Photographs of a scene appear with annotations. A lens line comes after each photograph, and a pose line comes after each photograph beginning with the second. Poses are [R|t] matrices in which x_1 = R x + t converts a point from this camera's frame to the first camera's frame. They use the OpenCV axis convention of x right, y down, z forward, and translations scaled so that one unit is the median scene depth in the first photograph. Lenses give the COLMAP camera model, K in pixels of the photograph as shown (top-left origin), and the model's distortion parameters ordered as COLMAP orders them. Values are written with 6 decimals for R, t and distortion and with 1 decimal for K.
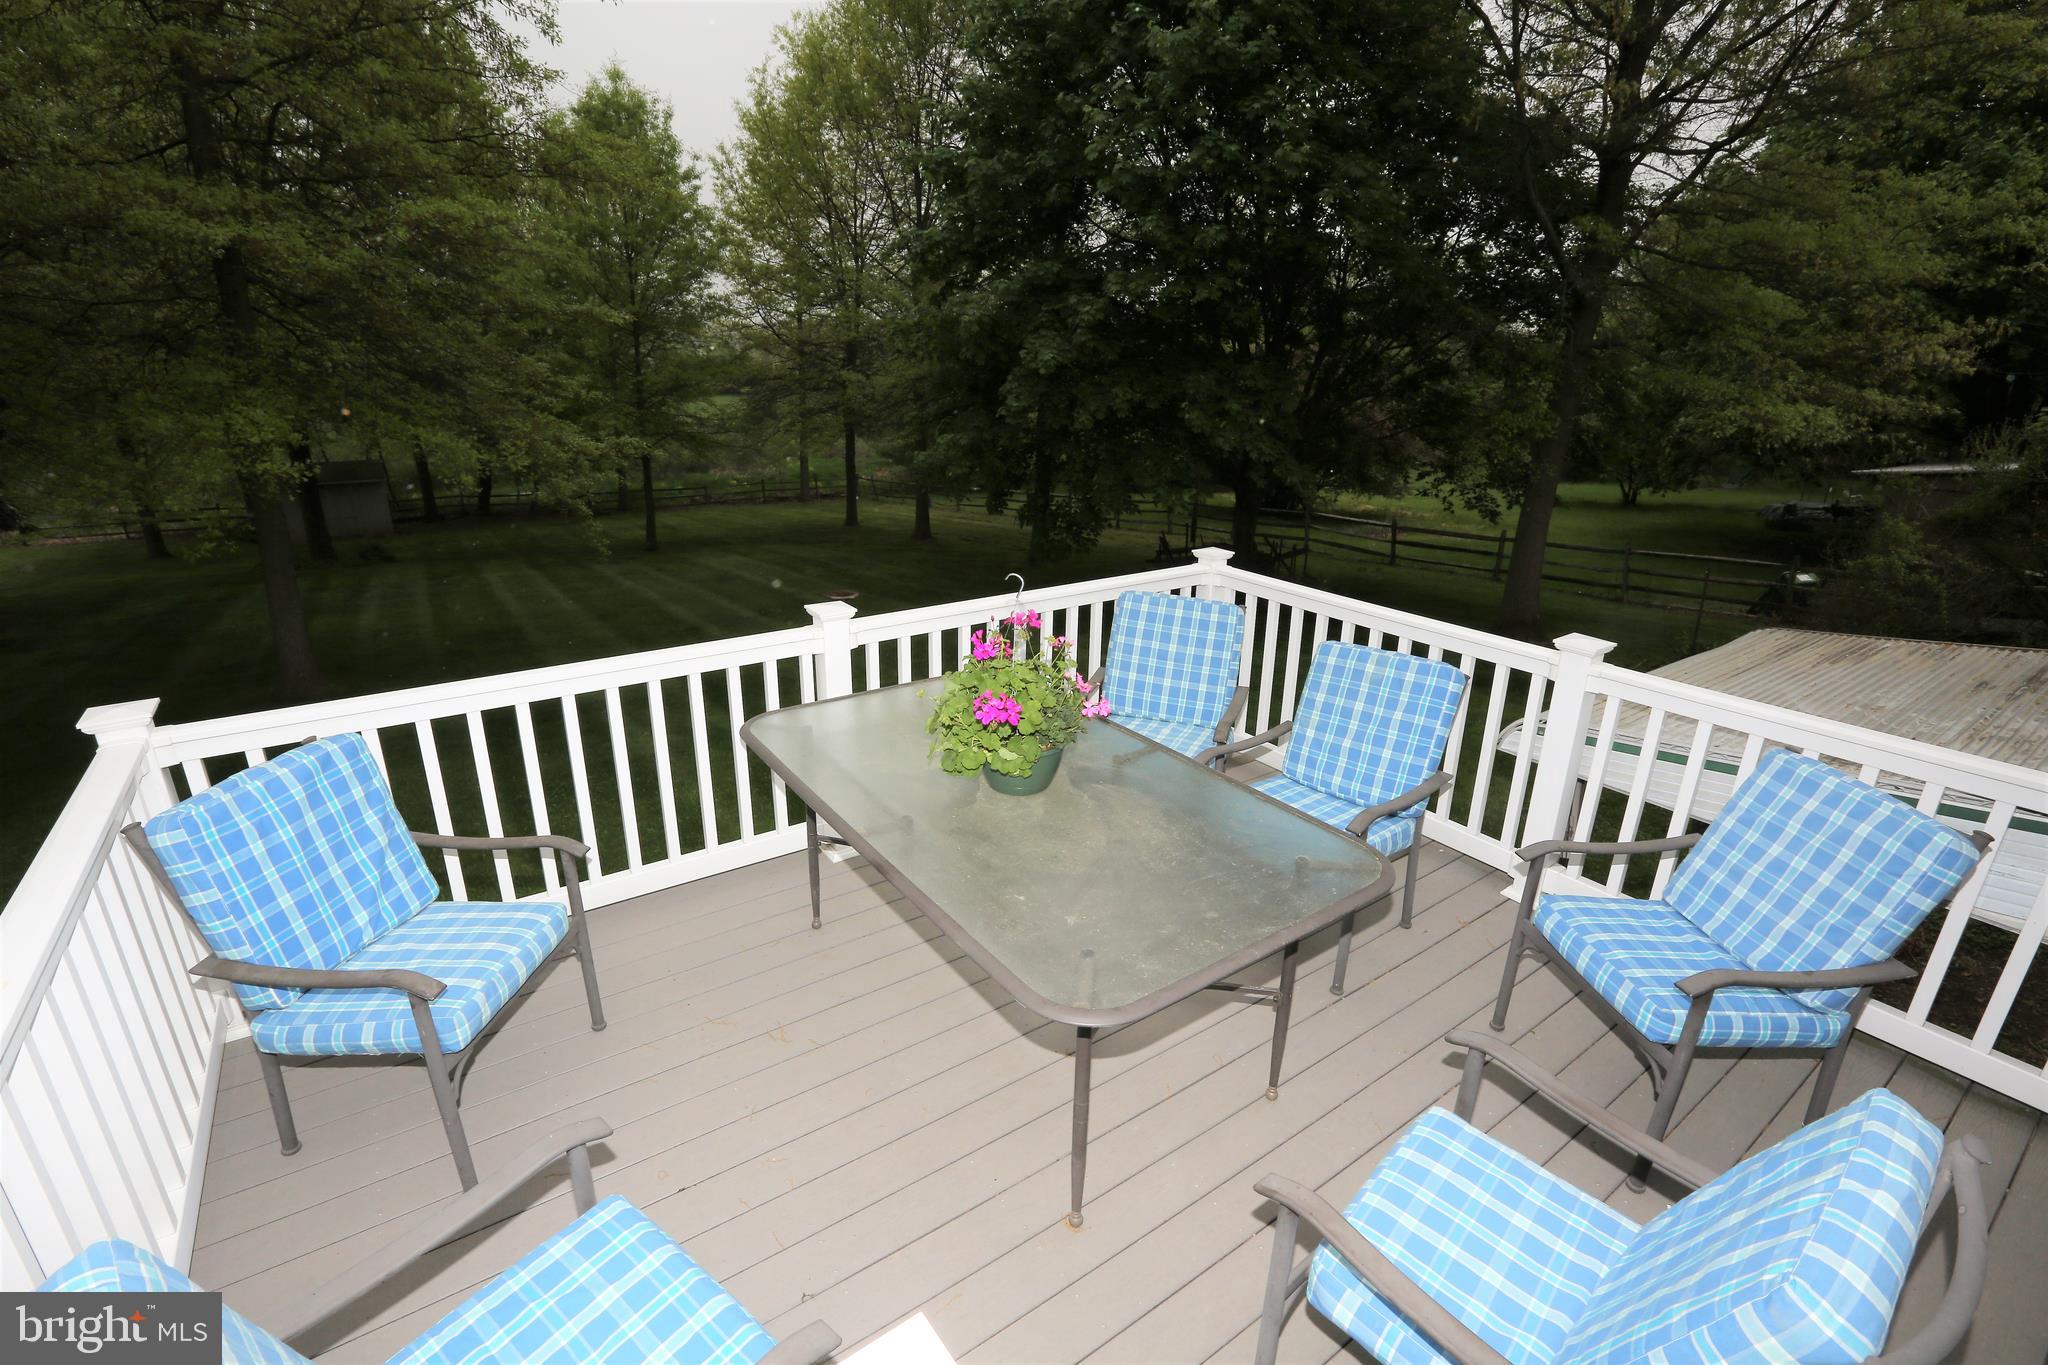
lens RADIAL K [[929.7, 0, 1015.9], [0, 929.7, 675.2], [0, 0, 1]] dist [-0.037664, 0.008901]
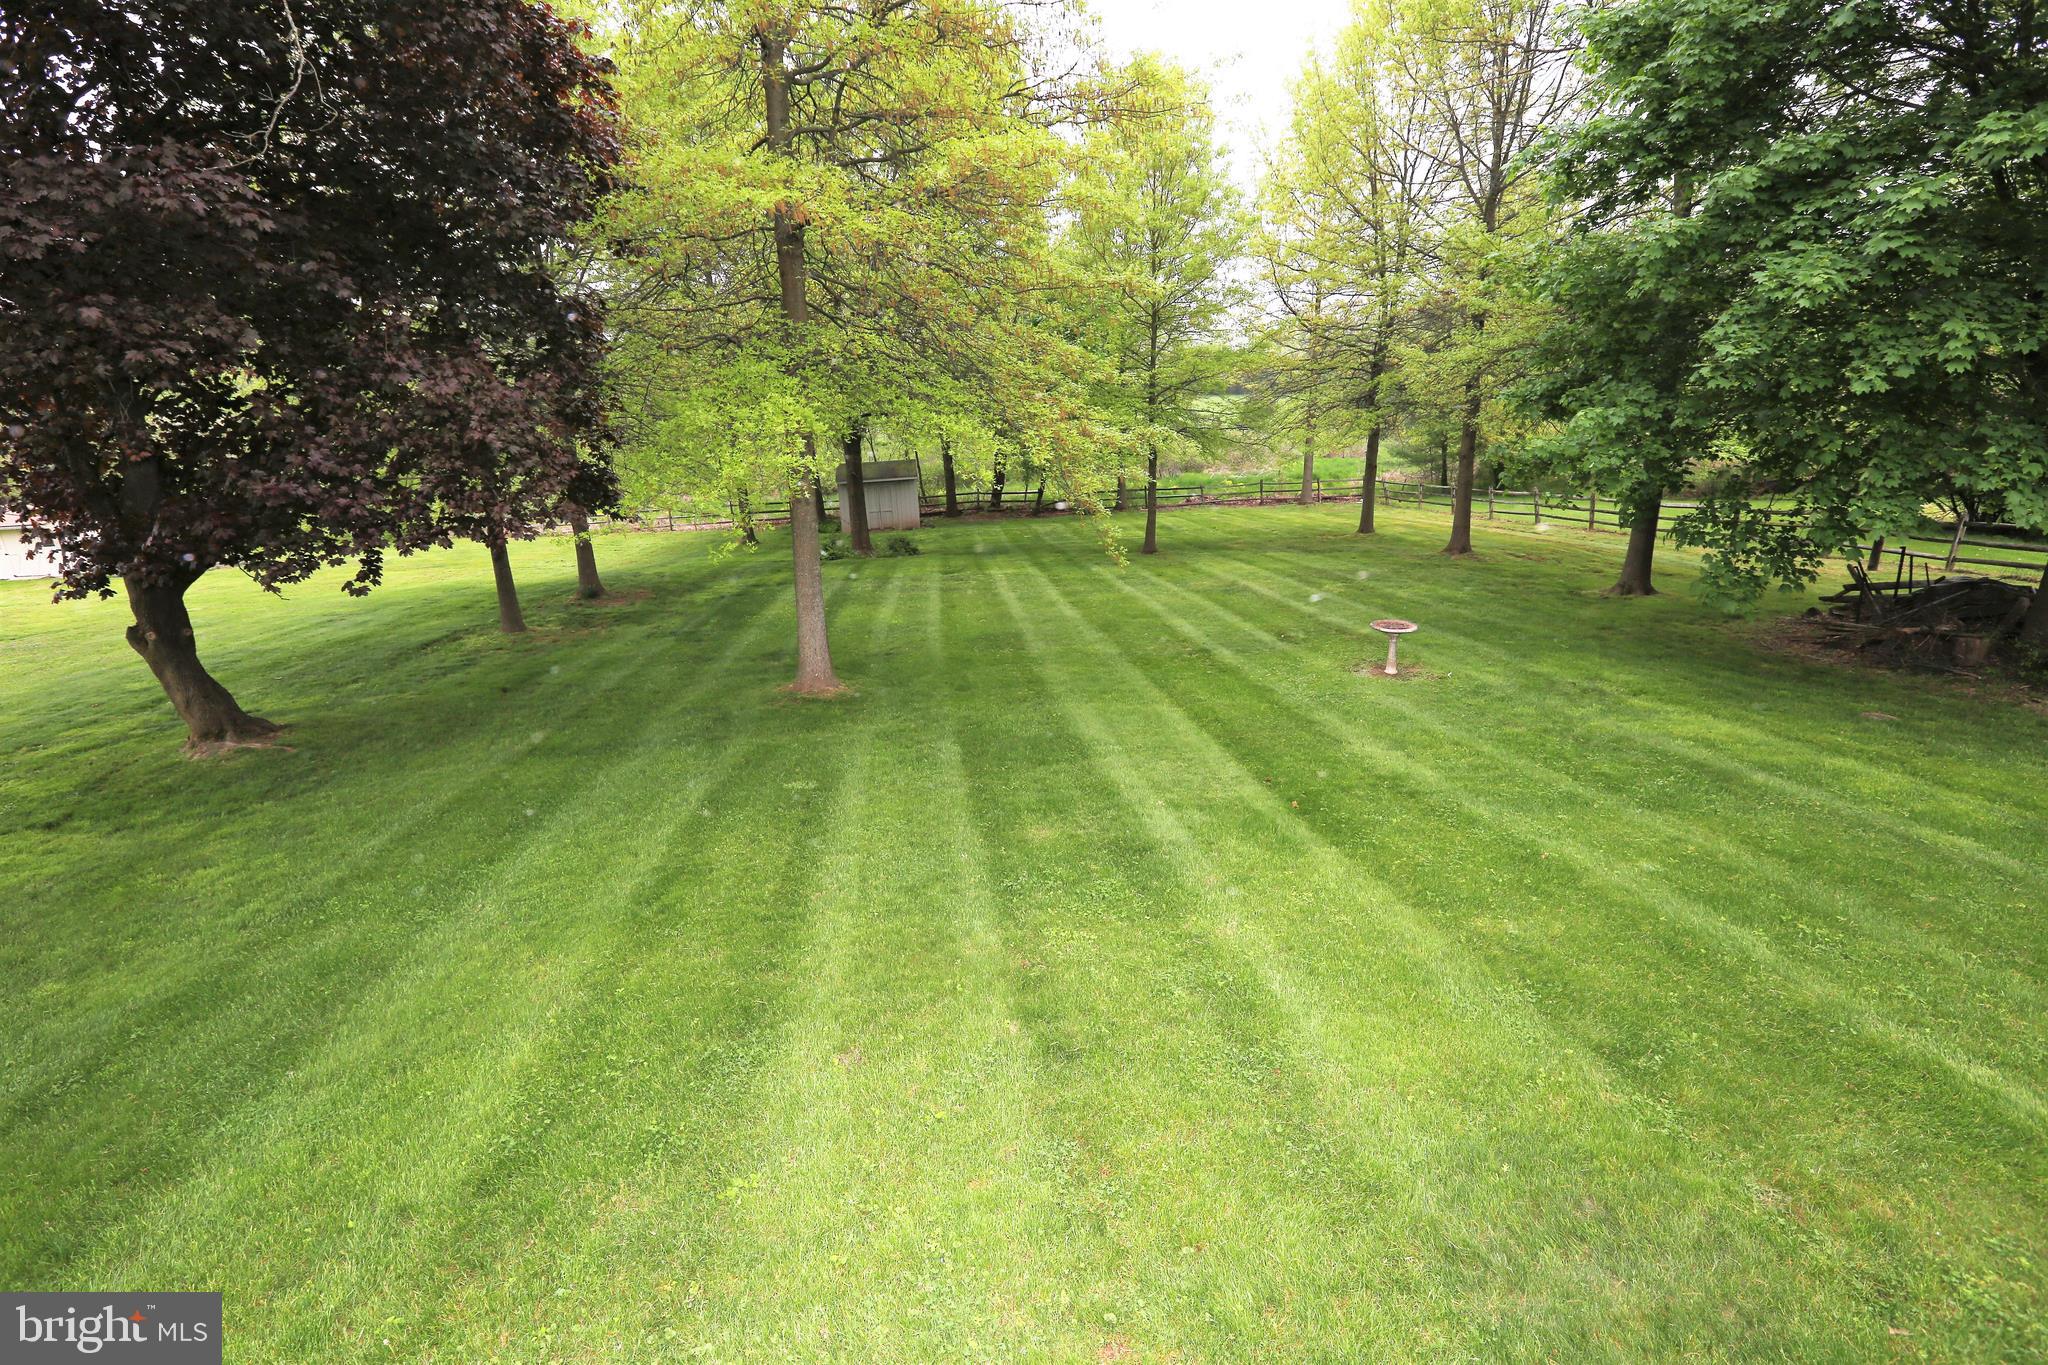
lens RADIAL K [[933.8, 0, 1024.0], [0, 933.8, 682.5], [0, 0, 1]] dist [-0.103735, 0.078499]
pose [[0.884026, 0.097198, -0.457221, -0.062099], [-0.093987, 0.995127, 0.029827, -0.020097], [0.457892, 0.016605, 0.888853, 0.101262]]
